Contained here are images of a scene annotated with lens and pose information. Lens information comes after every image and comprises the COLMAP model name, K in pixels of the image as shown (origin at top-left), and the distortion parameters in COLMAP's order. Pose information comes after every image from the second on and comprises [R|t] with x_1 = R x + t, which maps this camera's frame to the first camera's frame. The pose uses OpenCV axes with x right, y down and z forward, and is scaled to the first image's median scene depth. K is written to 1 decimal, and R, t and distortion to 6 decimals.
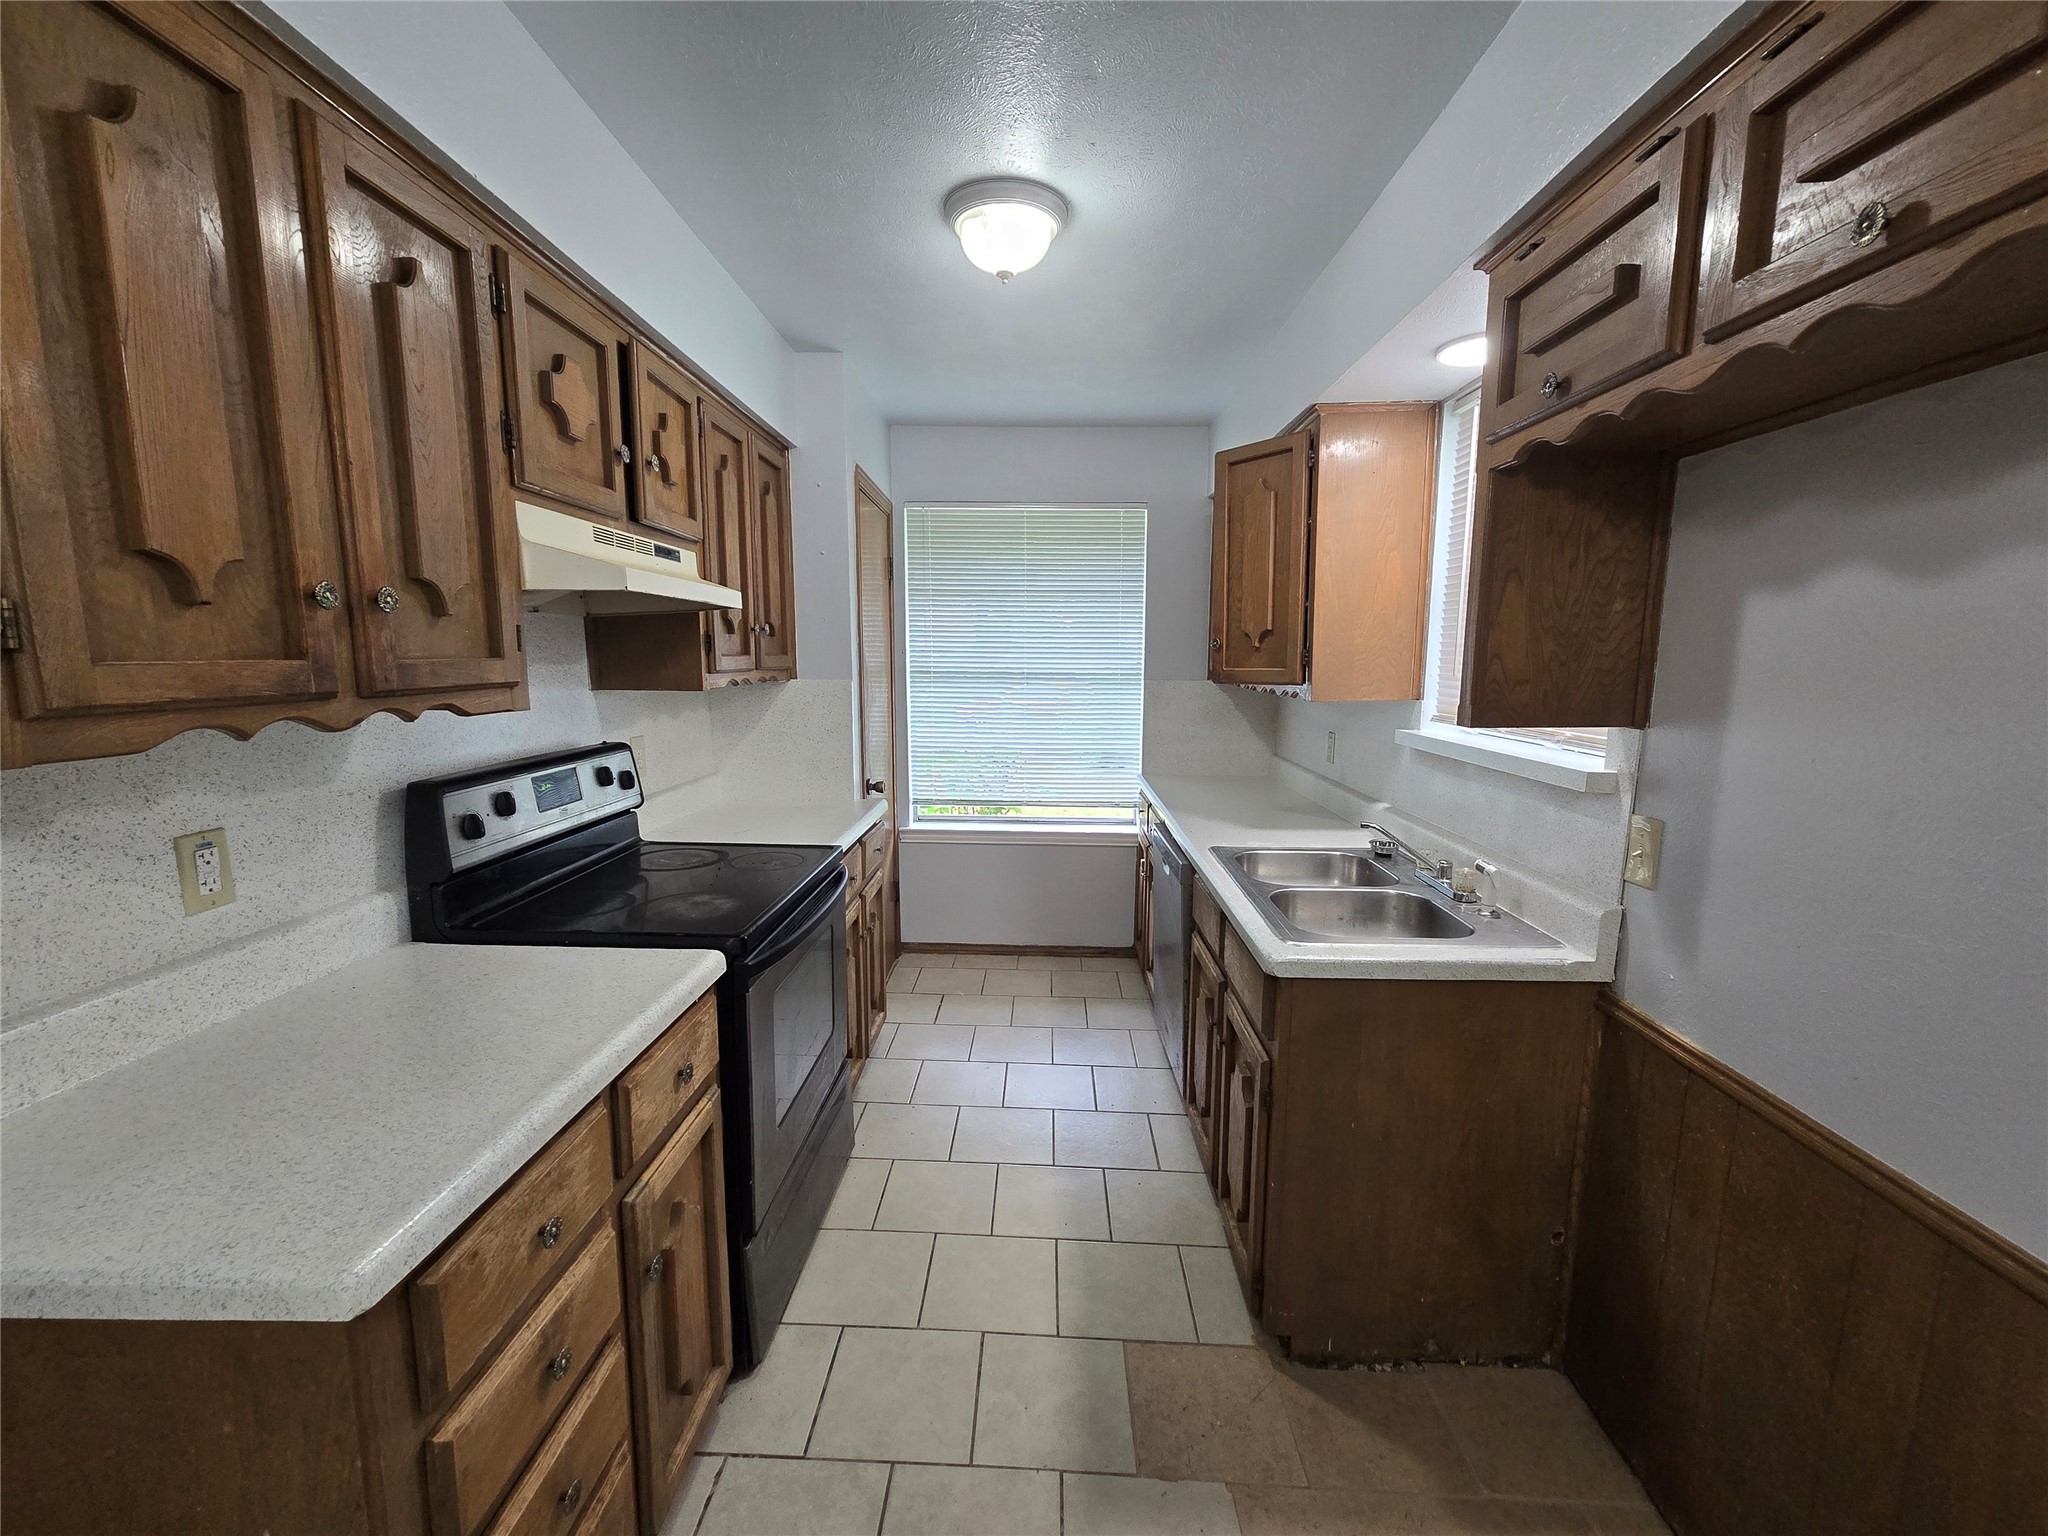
lens RADIAL K [[836.7, 0, 1018.4], [0, 836.7, 775.6], [0, 0, 1]] dist [0.000358, 0.001117]
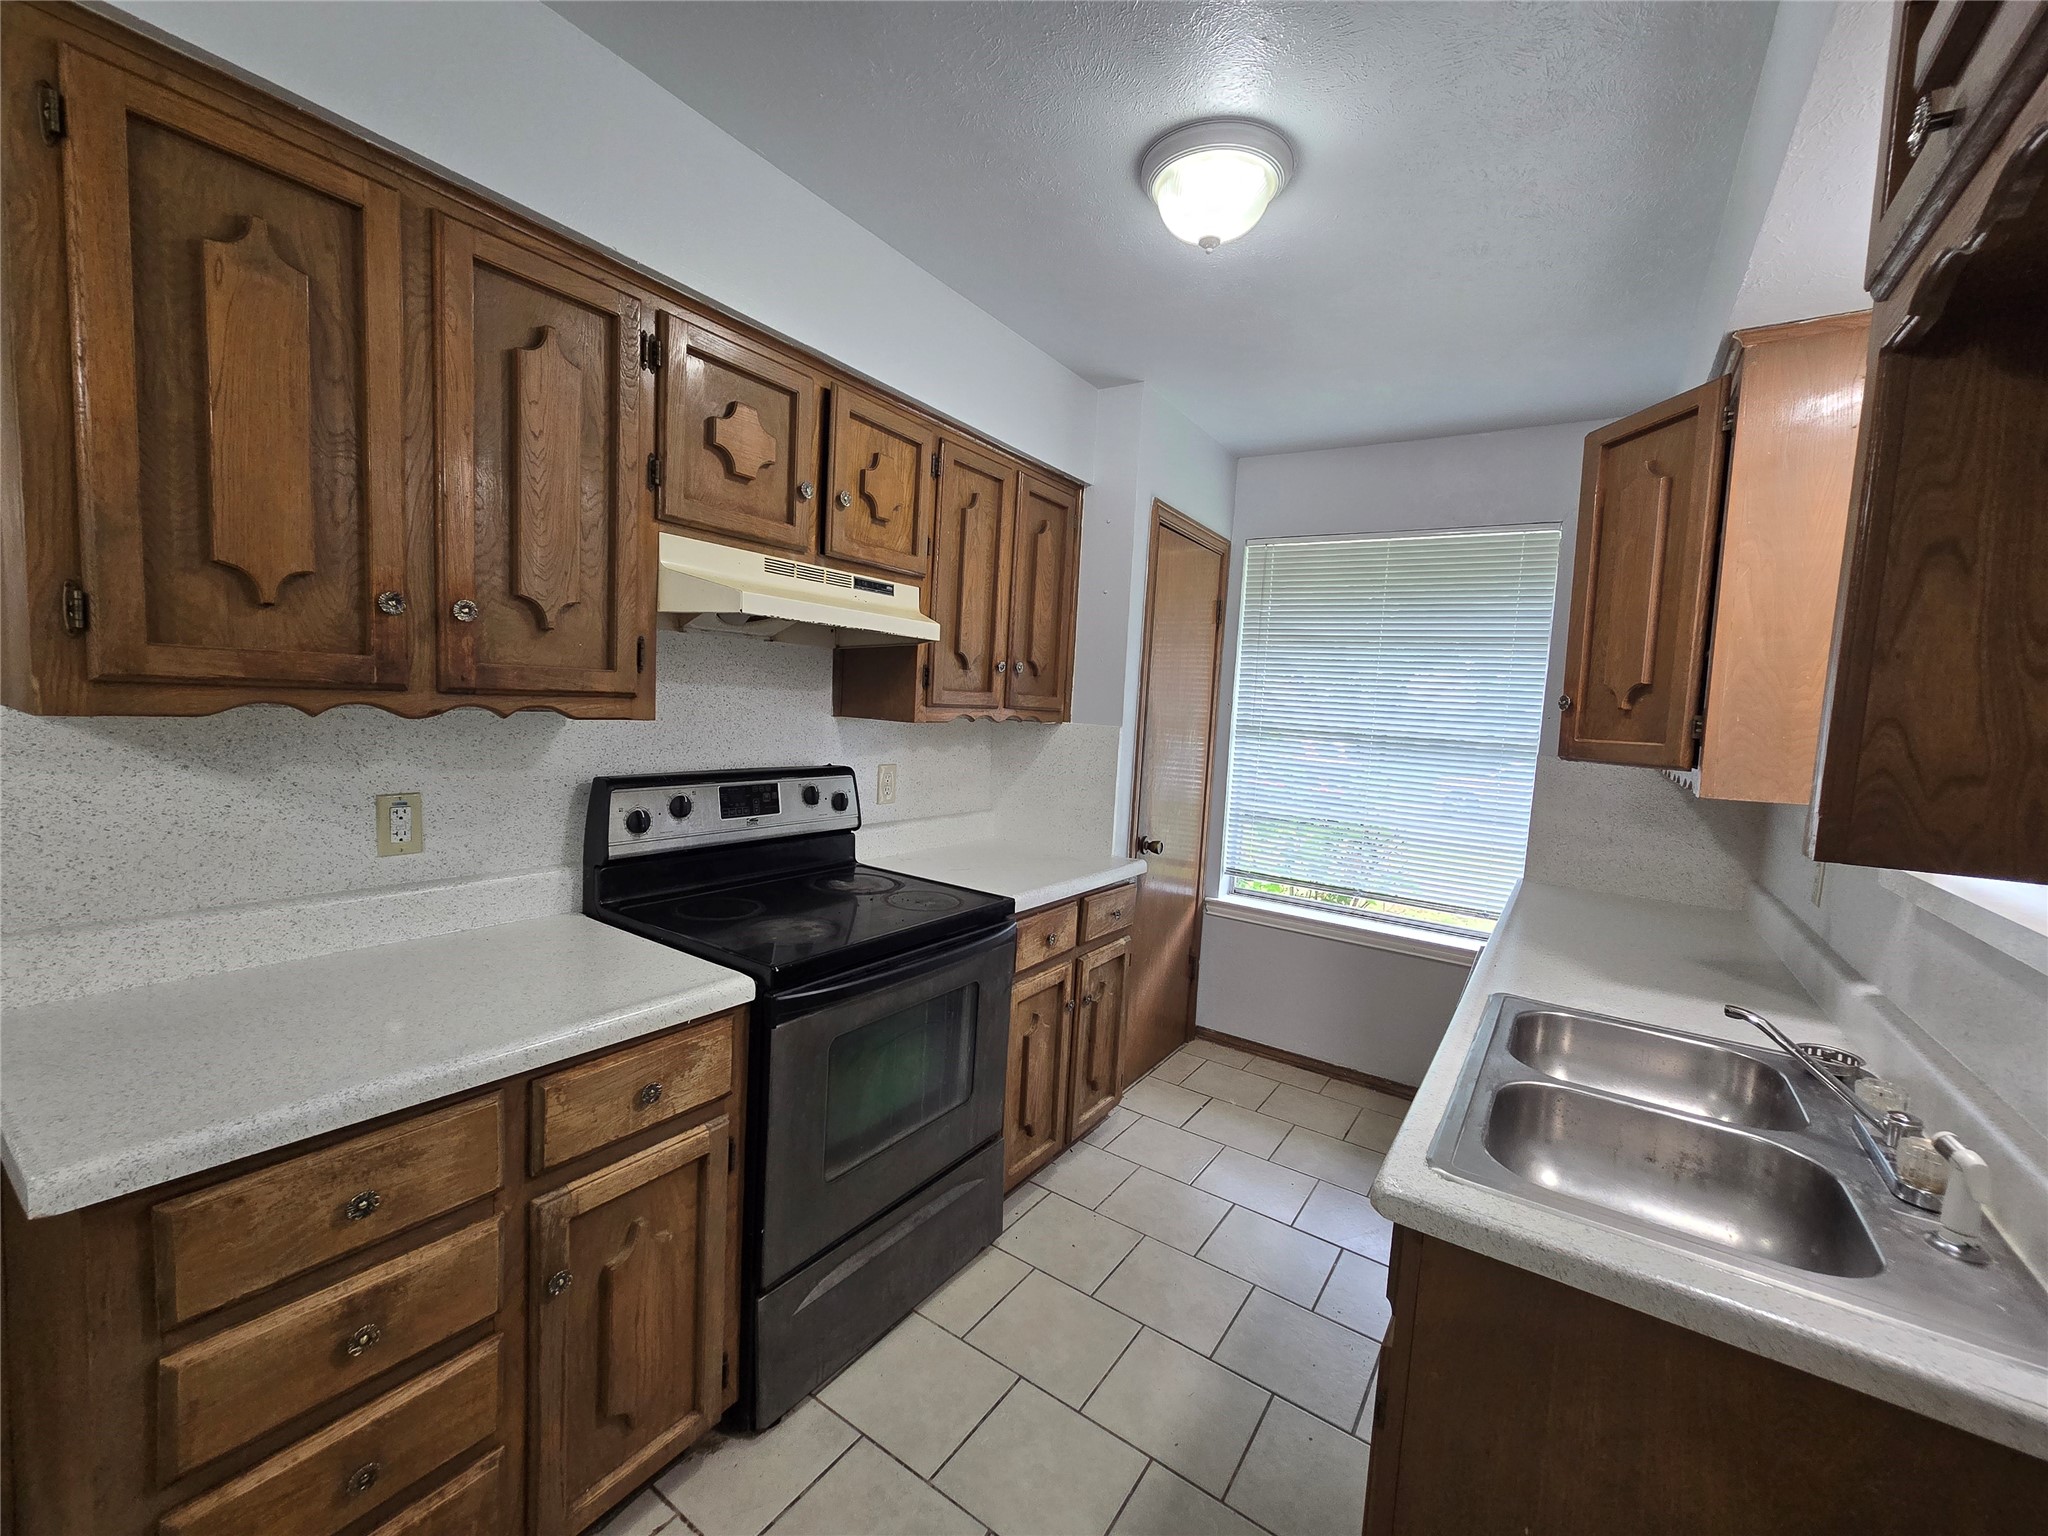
lens RADIAL K [[836.7, 0, 1021.3], [0, 836.7, 776.4], [0, 0, 1]] dist [0.000358, 0.001117]
pose [[0.845166, 0.091148, -0.526675, 0.360735], [-0.127391, 0.991308, -0.032868, -0.027312], [0.519102, 0.094872, 0.849431, 0.288523]]
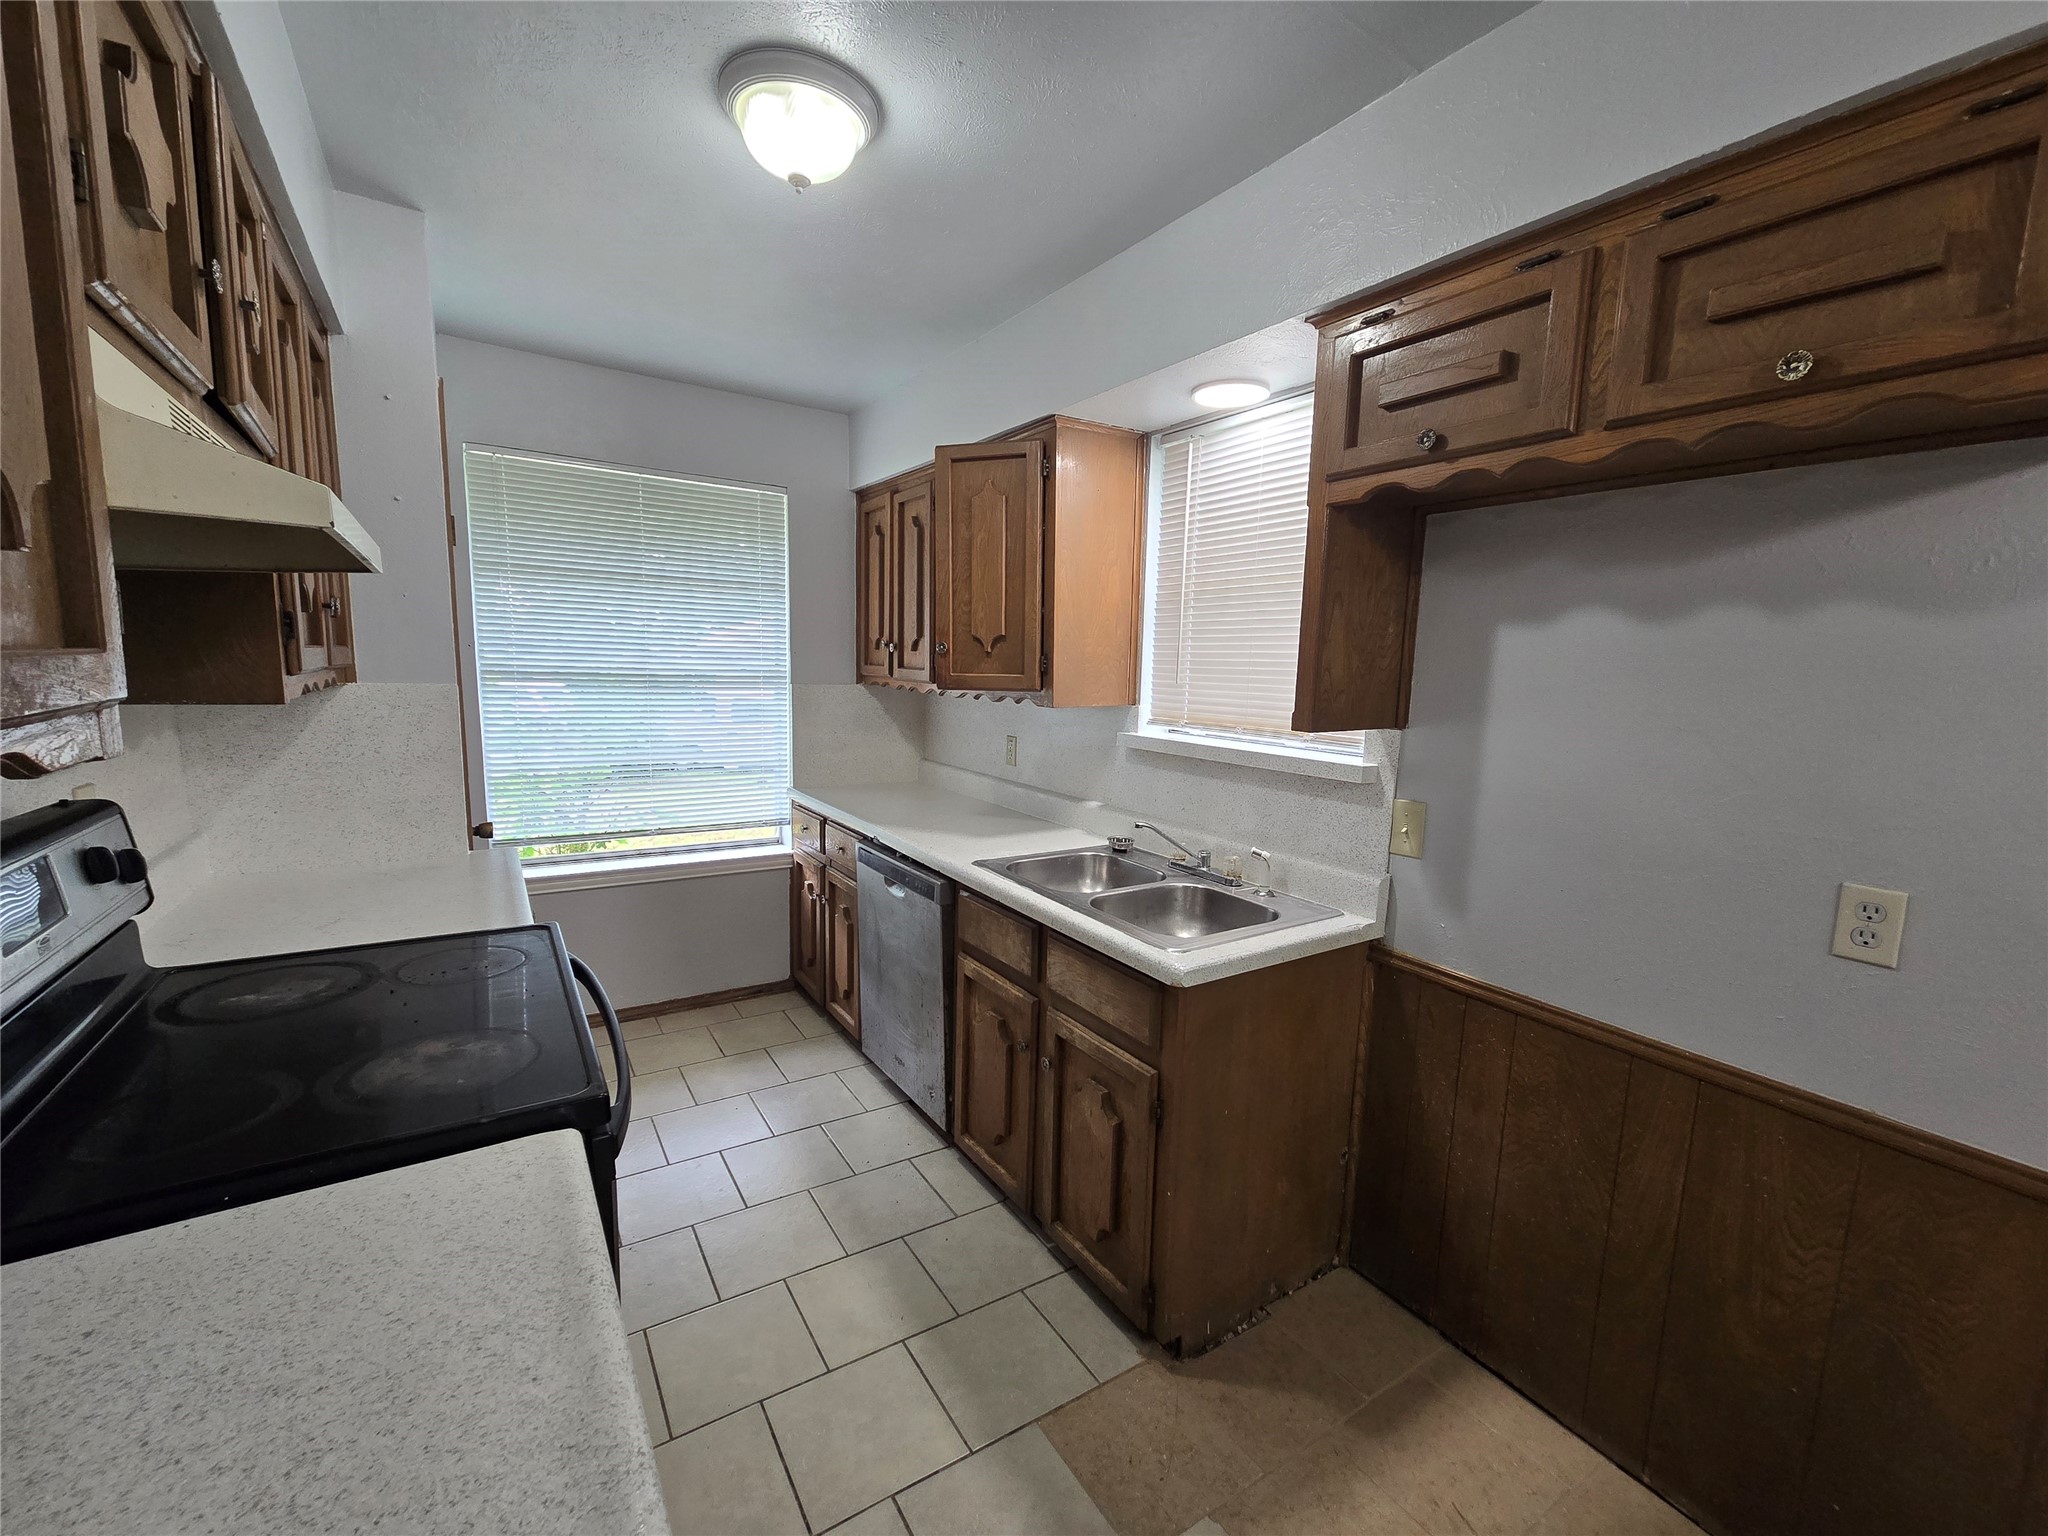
lens RADIAL K [[836.7, 0, 1016.9], [0, 836.7, 777.1], [0, 0, 1]] dist [0.000358, 0.001117]
pose [[0.823650, -0.059645, 0.563953, -0.382319], [0.058830, 0.998075, 0.019639, -0.039261], [-0.564039, 0.017002, 0.825573, 0.270721]]
